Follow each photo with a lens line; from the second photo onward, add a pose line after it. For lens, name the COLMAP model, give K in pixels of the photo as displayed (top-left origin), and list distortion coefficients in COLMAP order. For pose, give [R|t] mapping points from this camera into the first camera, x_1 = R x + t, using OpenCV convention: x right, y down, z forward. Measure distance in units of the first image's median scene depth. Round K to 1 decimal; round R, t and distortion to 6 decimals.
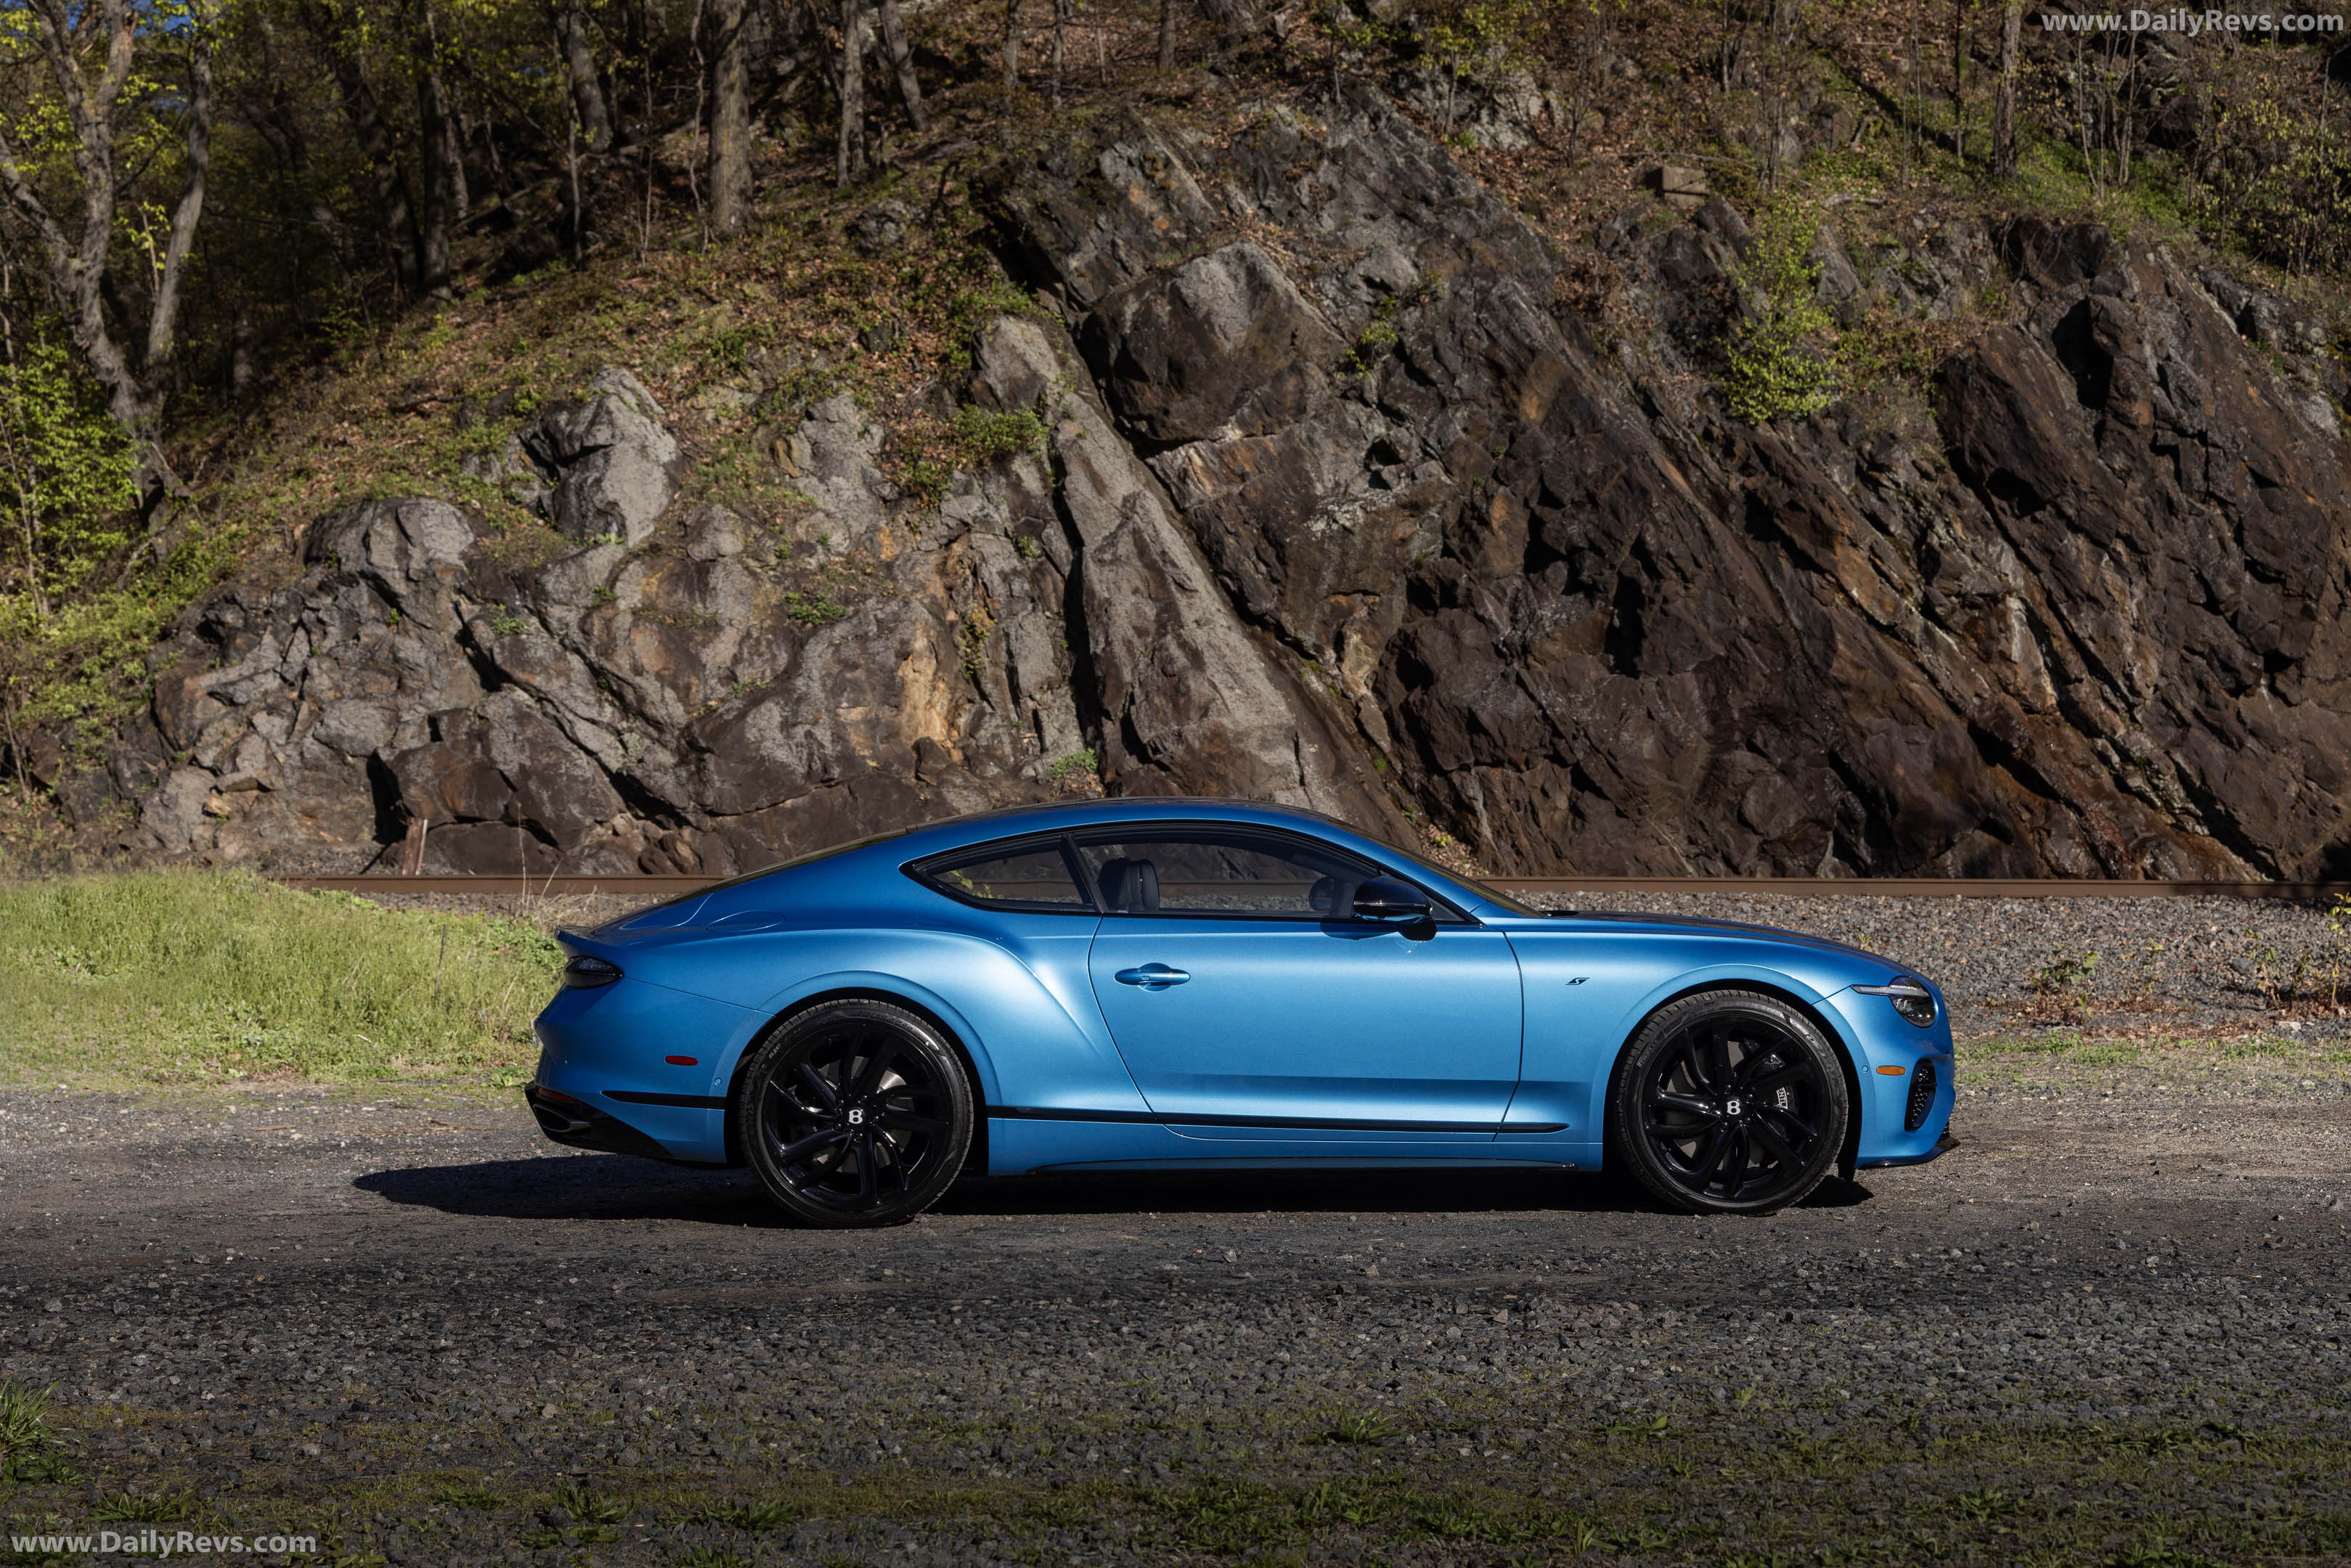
lens RADIAL K [[3845.0, 0, 1177.9], [0, 3845.0, 741.8], [0, 0, 1]] dist [0.021570, 0.159540]
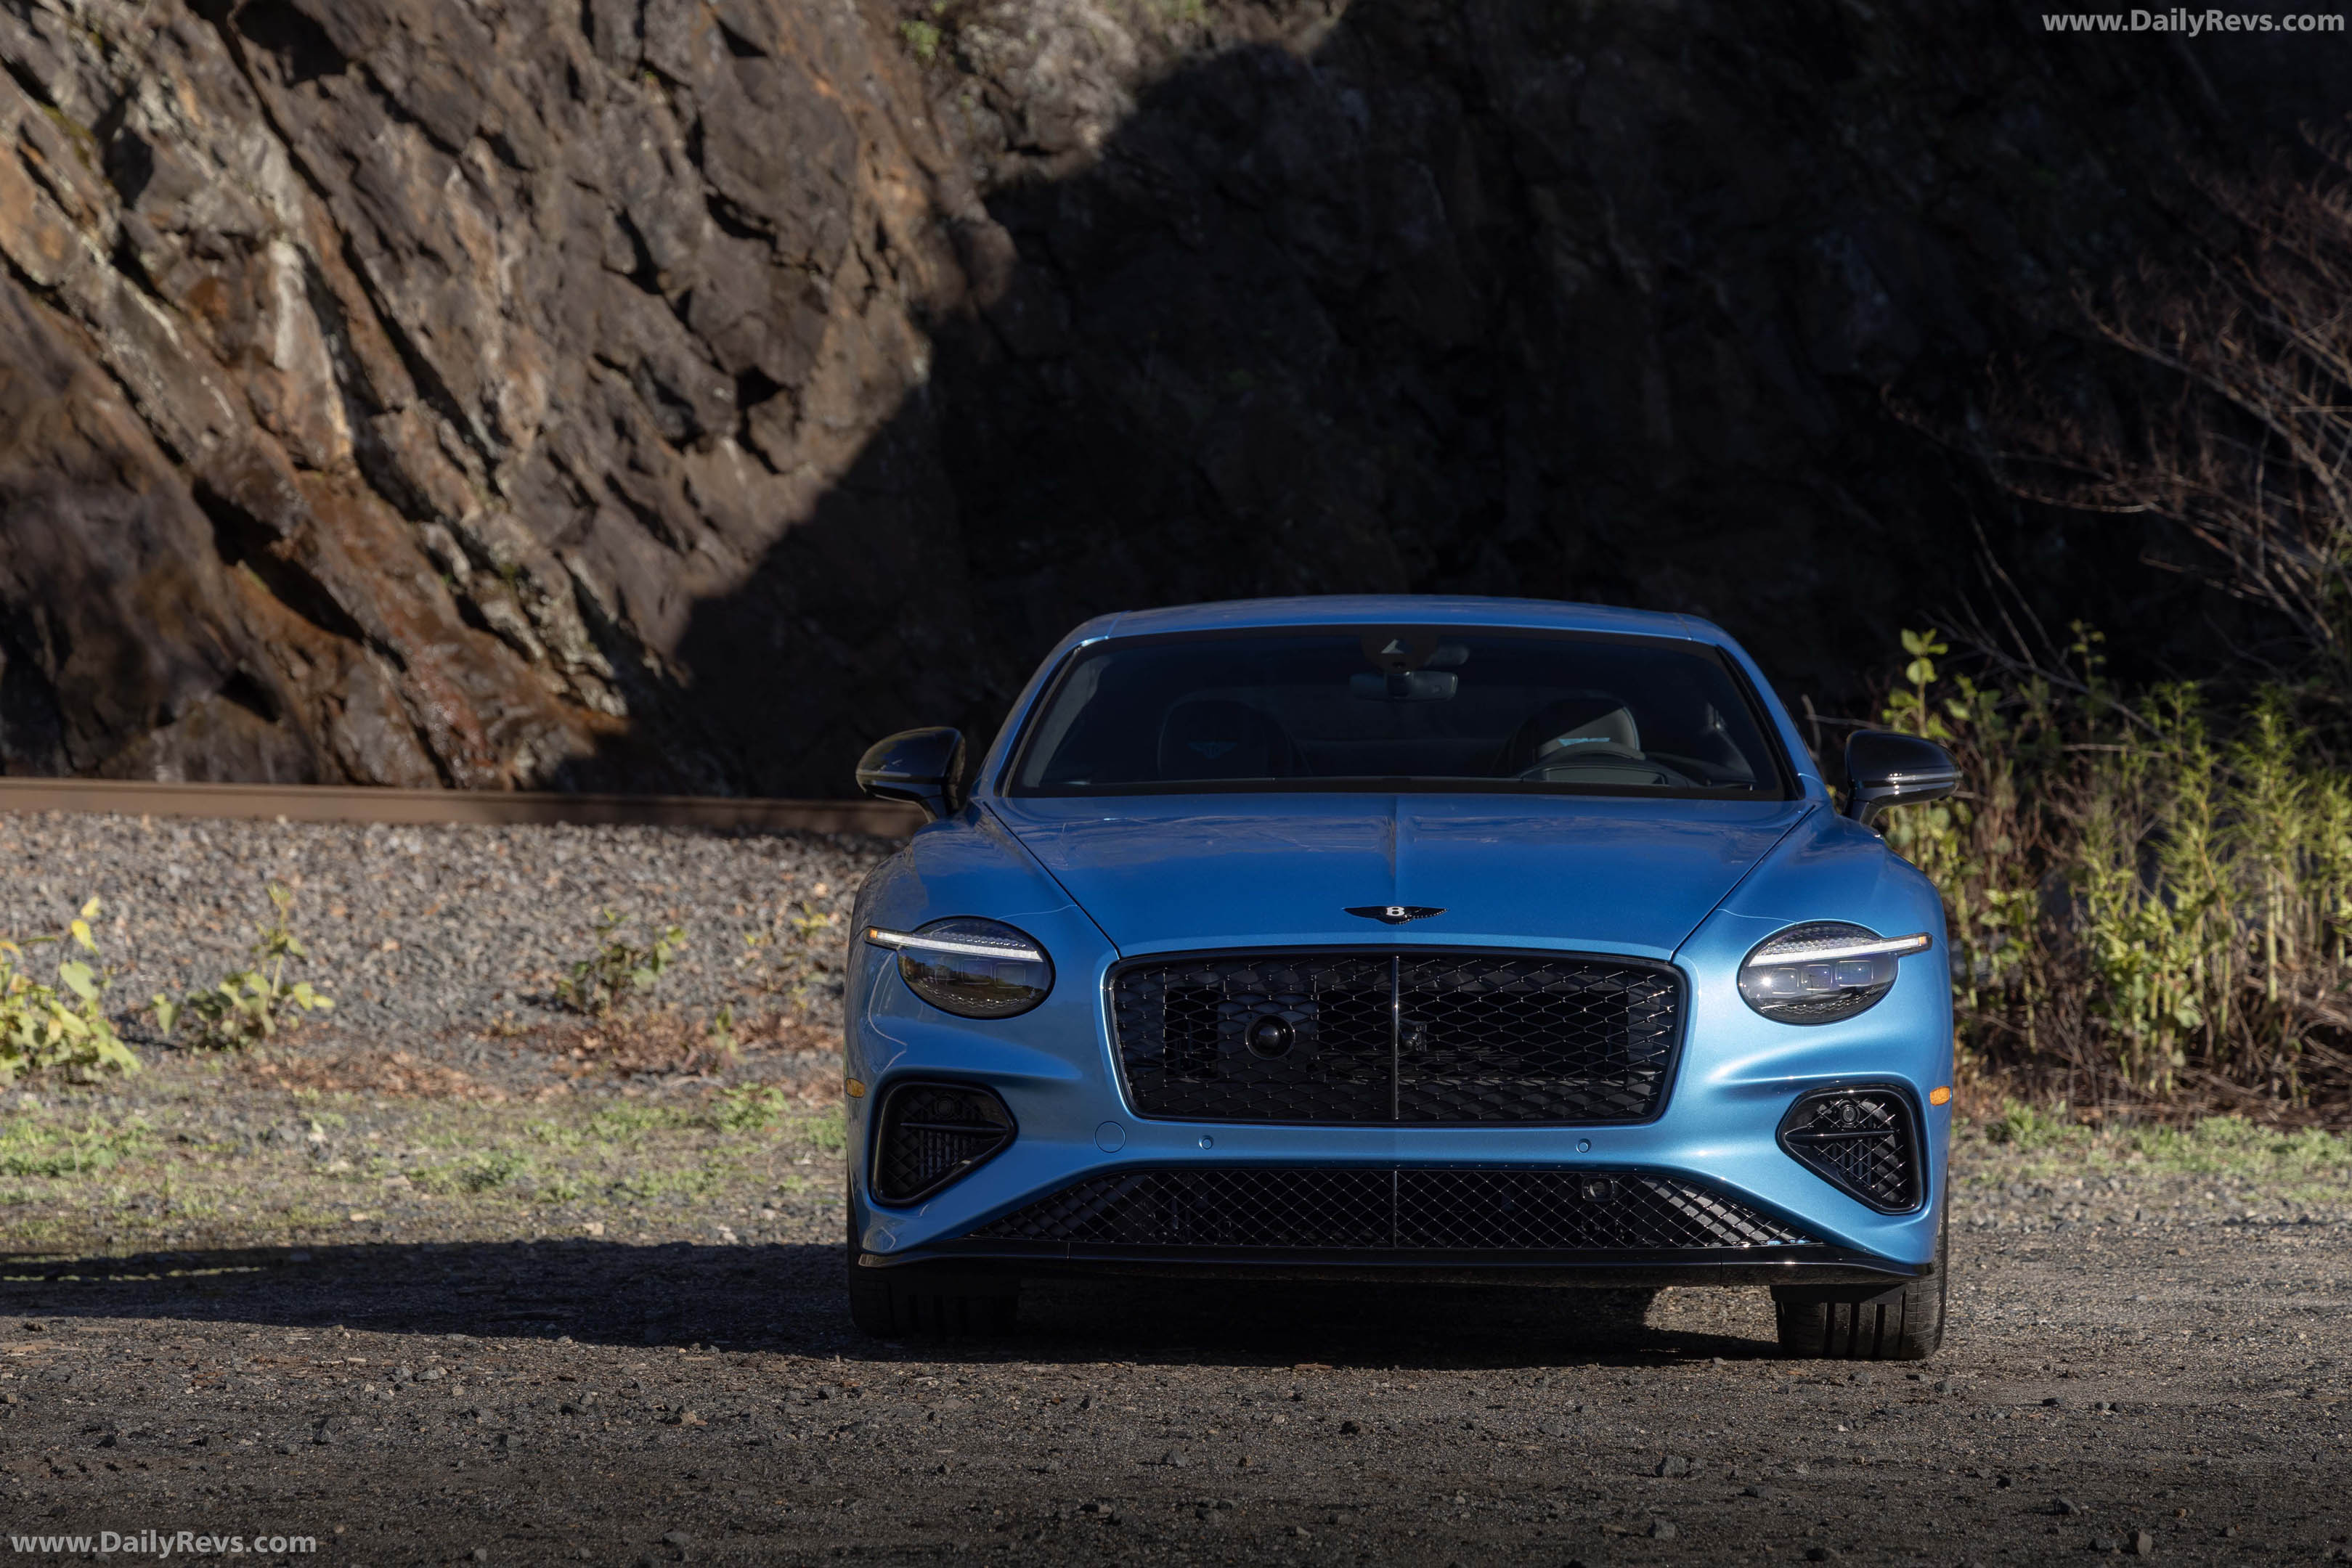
lens RADIAL K [[7101.6, 0, 1037.9], [0, 7101.6, 638.5], [0, 0, 1]] dist [0.066525, 0.120124]
pose [[0.923537, 0.027936, 0.382490, -0.050074], [-0.032196, 0.999470, 0.004740, 0.007398], [-0.382155, -0.016692, 0.923948, 0.088152]]
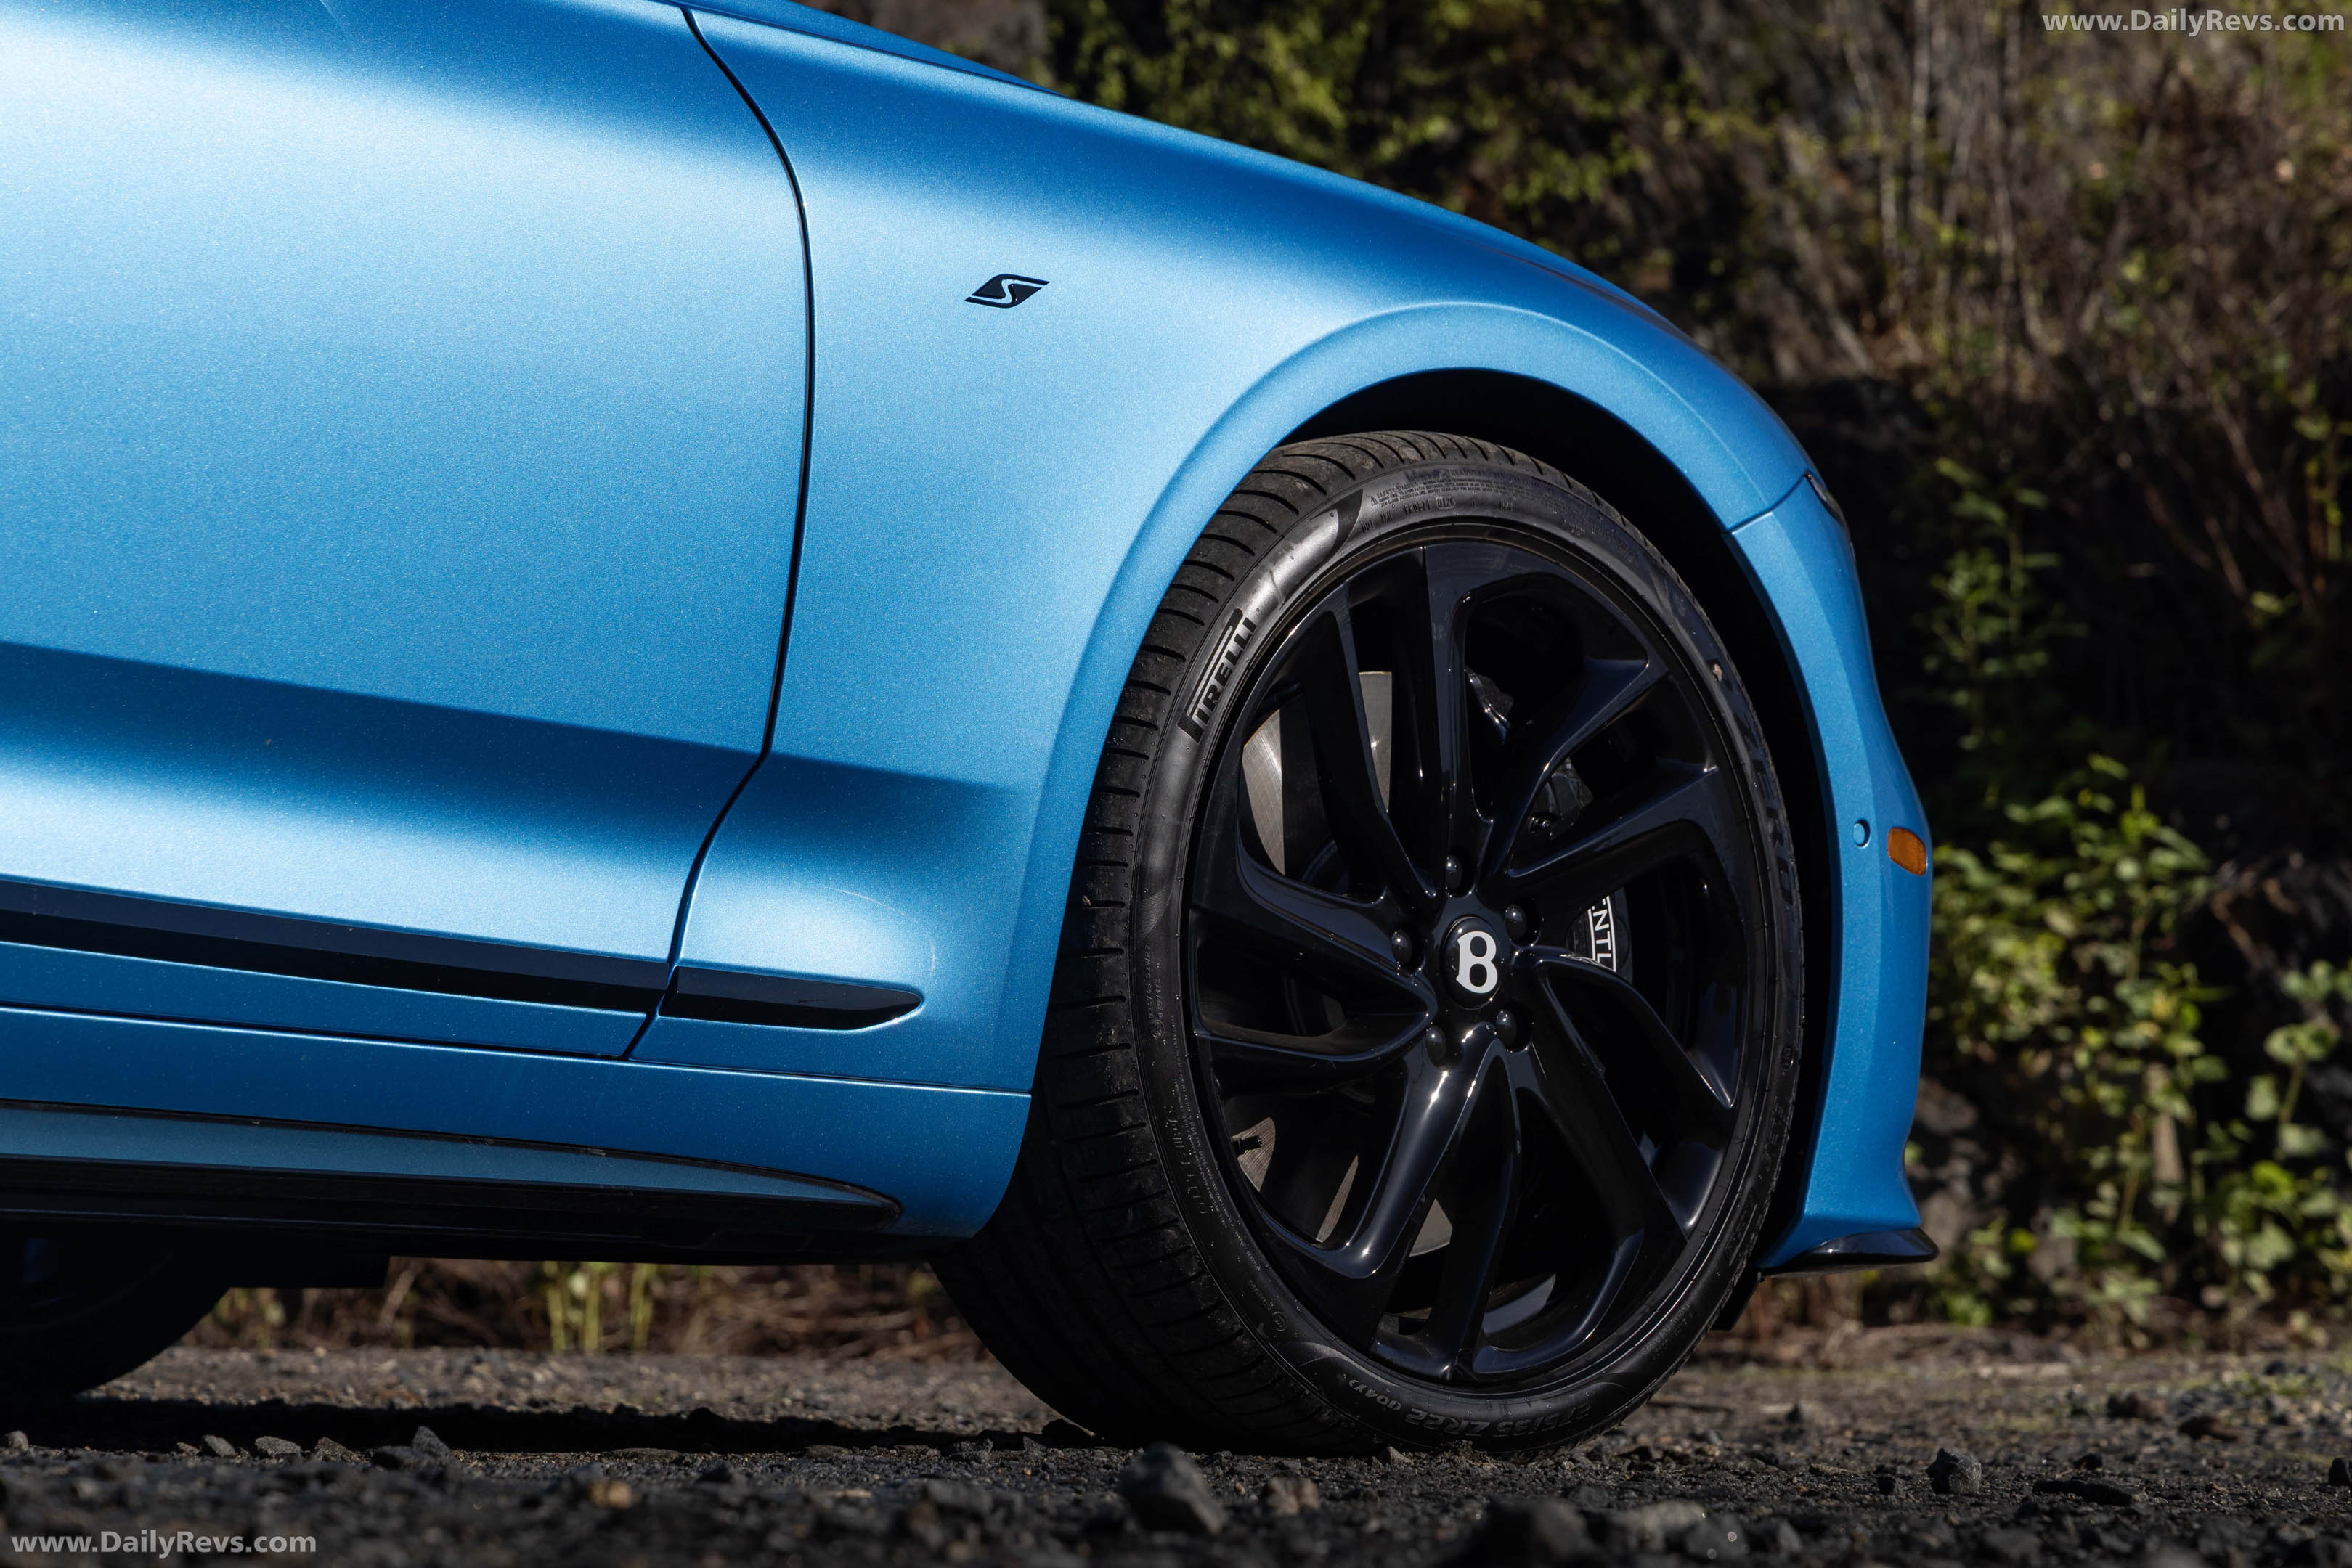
lens RADIAL K [[7280.2, 0, 1176.0], [0, 7280.2, 784.0], [0, 0, 1]] dist [0.008860, 1.398515]
pose [[0.711963, 0.079250, 0.697731, -0.044325], [-0.057276, 0.996854, -0.054781, 0.030323], [-0.699877, -0.000961, 0.714262, 0.198934]]
